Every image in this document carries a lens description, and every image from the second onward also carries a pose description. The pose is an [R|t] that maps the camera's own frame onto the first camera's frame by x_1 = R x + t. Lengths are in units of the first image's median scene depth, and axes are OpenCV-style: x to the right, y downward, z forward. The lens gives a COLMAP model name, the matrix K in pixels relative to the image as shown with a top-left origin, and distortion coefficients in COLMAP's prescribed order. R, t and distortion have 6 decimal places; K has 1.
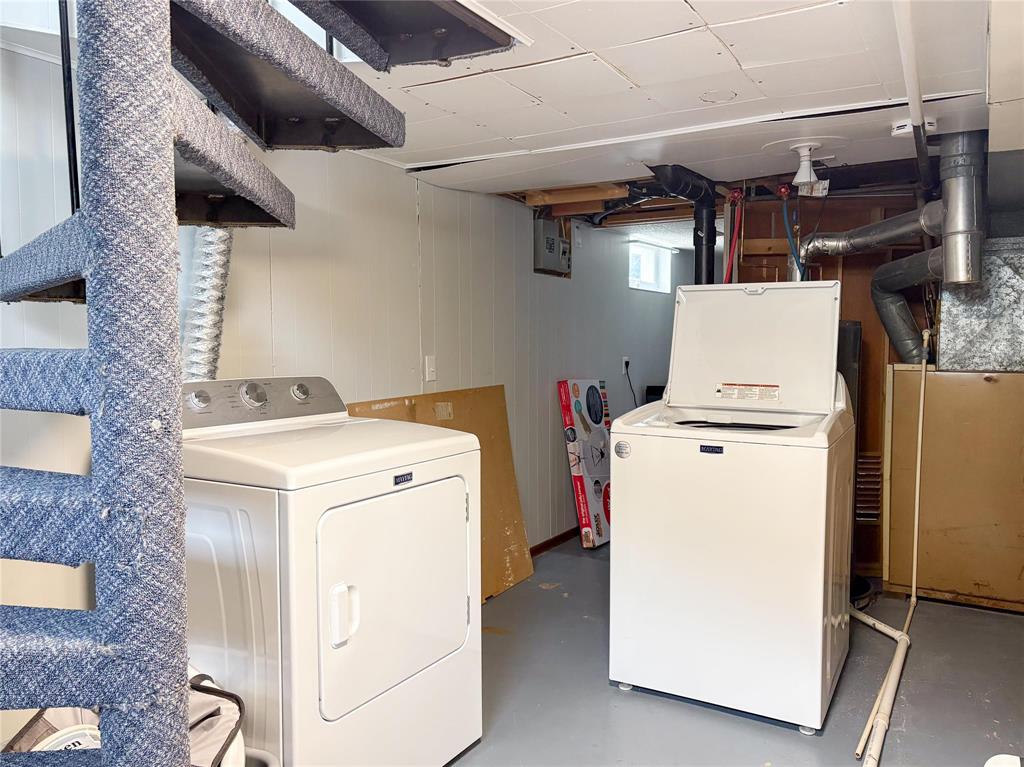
lens RADIAL K [[787.3, 0, 512.0], [0, 787.3, 383.5], [0, 0, 1]] dist [0.023587, -0.004433]
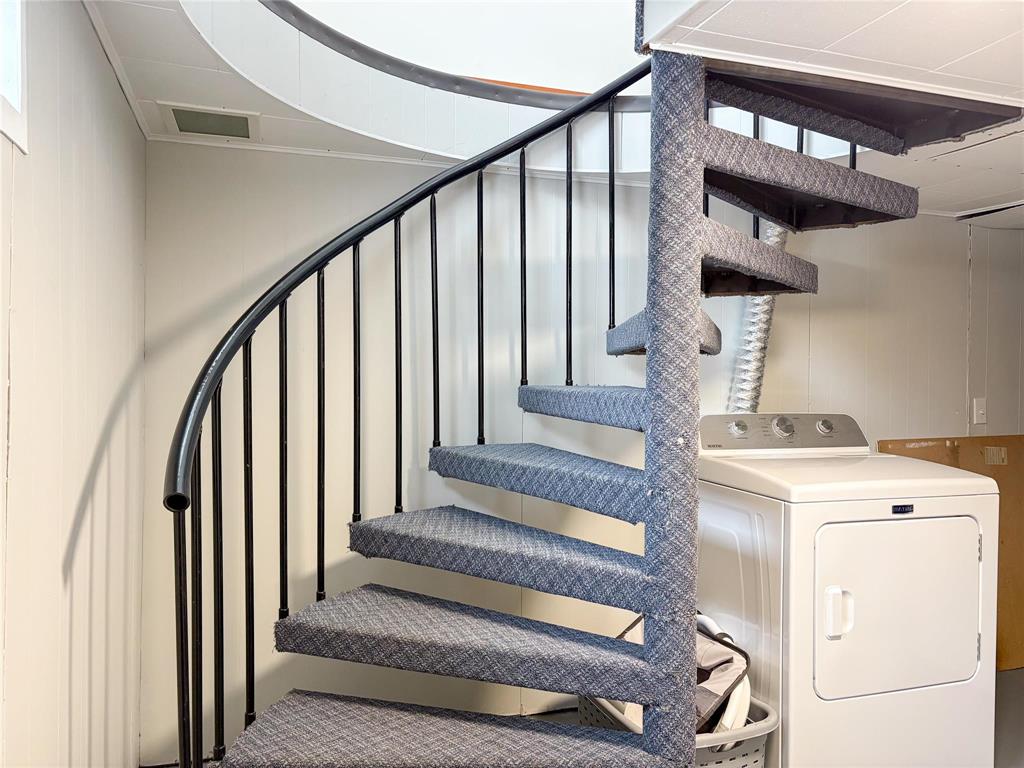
lens RADIAL K [[787.3, 0, 512.0], [0, 787.3, 384.0], [0, 0, 1]] dist [0.023587, -0.004433]
pose [[0.747360, 0.025680, -0.663923, 0.227909], [-0.050997, 0.998522, -0.018784, -0.009799], [0.662459, 0.047896, 0.747565, -0.270983]]
